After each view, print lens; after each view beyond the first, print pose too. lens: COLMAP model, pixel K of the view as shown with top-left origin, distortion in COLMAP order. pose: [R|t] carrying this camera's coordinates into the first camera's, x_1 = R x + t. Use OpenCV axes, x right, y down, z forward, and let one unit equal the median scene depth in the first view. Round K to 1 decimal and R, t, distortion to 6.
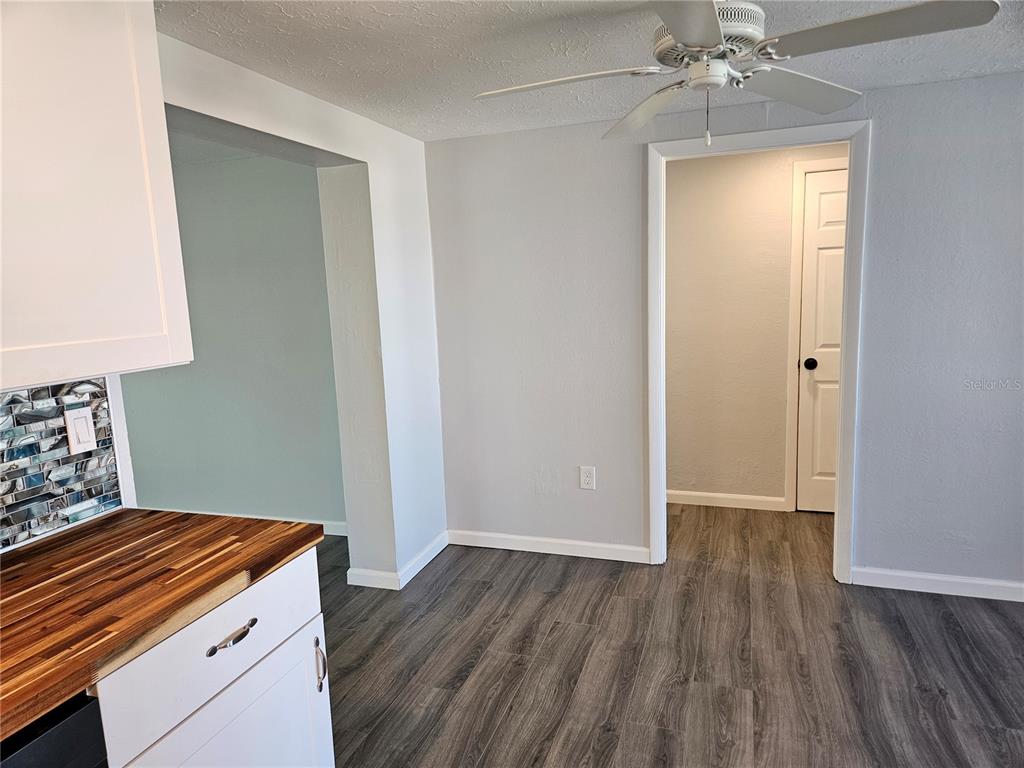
lens RADIAL K [[682.9, 0, 515.0], [0, 682.9, 391.7], [0, 0, 1]] dist [0.053487, -0.035582]
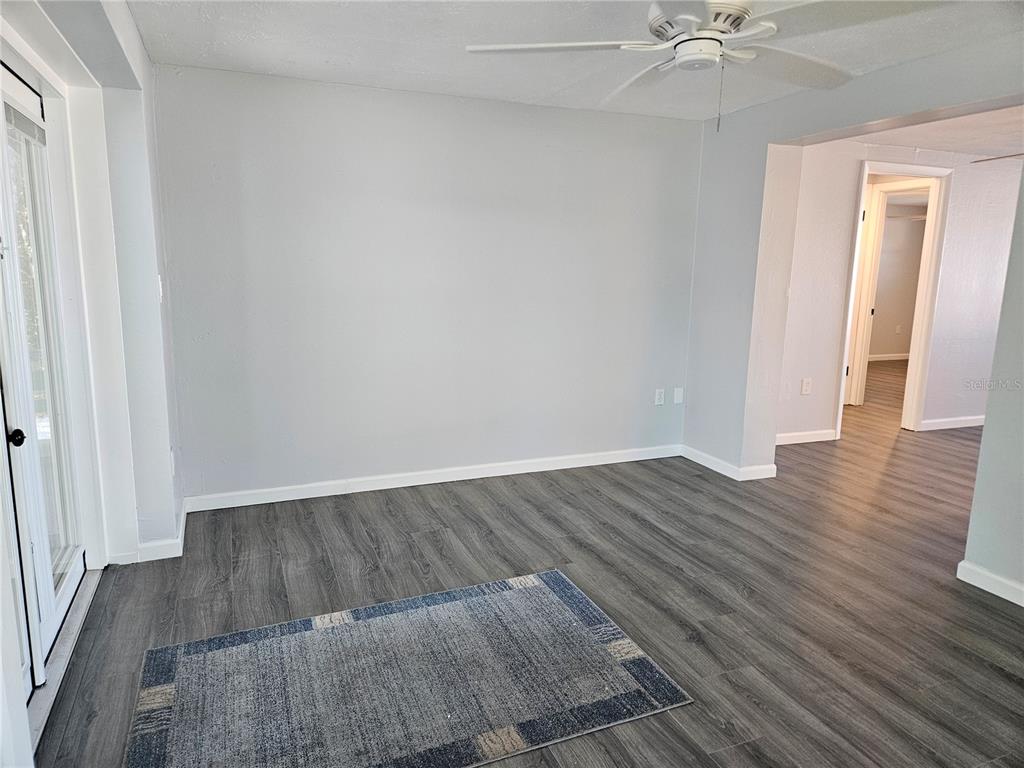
lens RADIAL K [[682.9, 0, 509.3], [0, 682.9, 389.7], [0, 0, 1]] dist [0.053487, -0.035582]
pose [[0.749908, -0.073165, 0.657484, -1.895236], [0.057594, 0.997312, 0.045292, 0.045064], [-0.659031, 0.003903, 0.752106, 0.468649]]
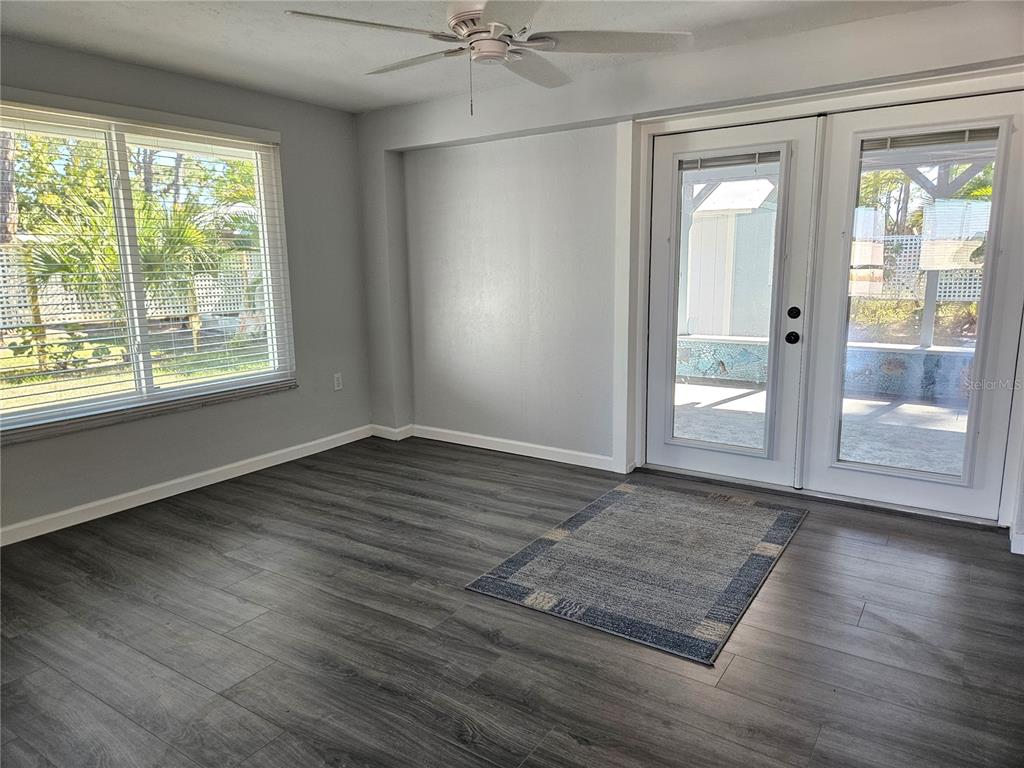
lens RADIAL K [[682.9, 0, 510.0], [0, 682.9, 381.7], [0, 0, 1]] dist [0.053487, -0.035582]
pose [[-0.250687, 0.216974, -0.943439, -0.232620], [-0.130543, 0.958081, 0.255029, -0.101586], [0.959226, 0.187092, -0.211854, 1.216123]]
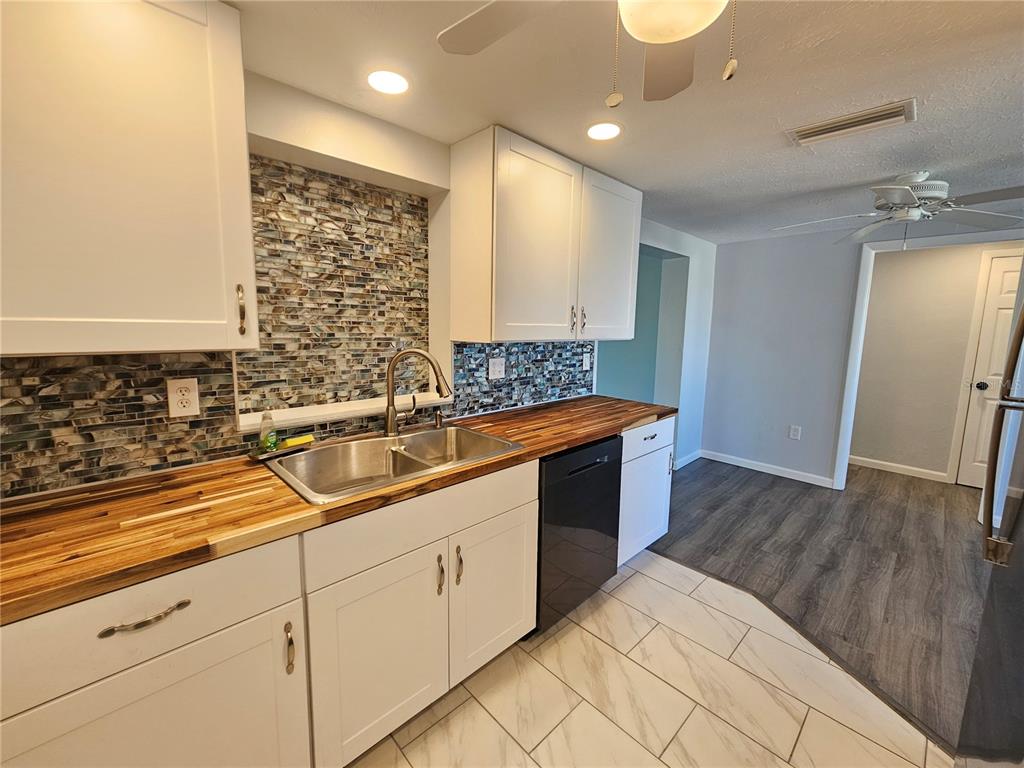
lens RADIAL K [[421.2, 0, 514.5], [0, 421.2, 378.9], [0, 0, 1]] dist [0.002093, 0.000944]
pose [[0.888004, 0.114911, -0.445246, -0.095821], [-0.124505, 0.992189, 0.007754, 0.101951], [0.442659, 0.048549, 0.895375, -0.418478]]
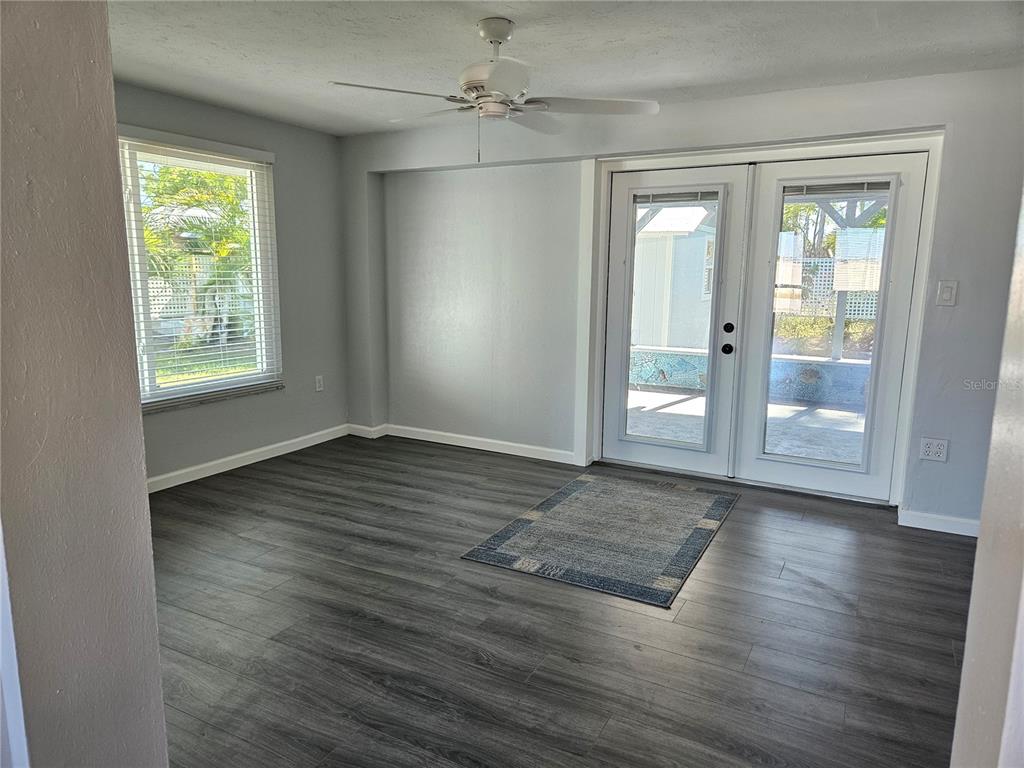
lens RADIAL K [[682.9, 0, 515.5], [0, 682.9, 382.2], [0, 0, 1]] dist [0.053487, -0.035582]
pose [[-0.156626, 0.204173, -0.966324, -0.019493], [-0.163973, 0.959445, 0.229297, -0.123942], [0.973951, 0.194365, -0.116795, 1.163641]]
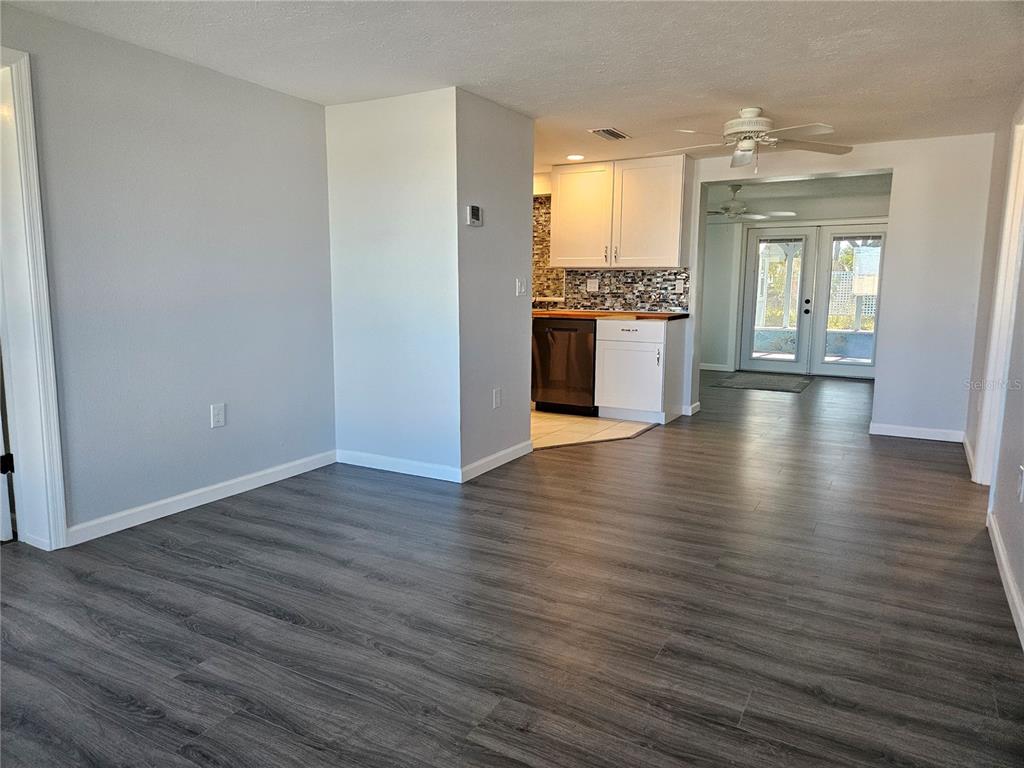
lens RADIAL K [[682.9, 0, 509.0], [0, 682.9, 380.7], [0, 0, 1]] dist [0.053487, -0.035582]
pose [[-0.180292, 0.173158, -0.968252, 2.092855], [-0.156322, 0.966827, 0.202011, -0.034227], [0.971112, 0.187780, -0.147243, 0.539305]]
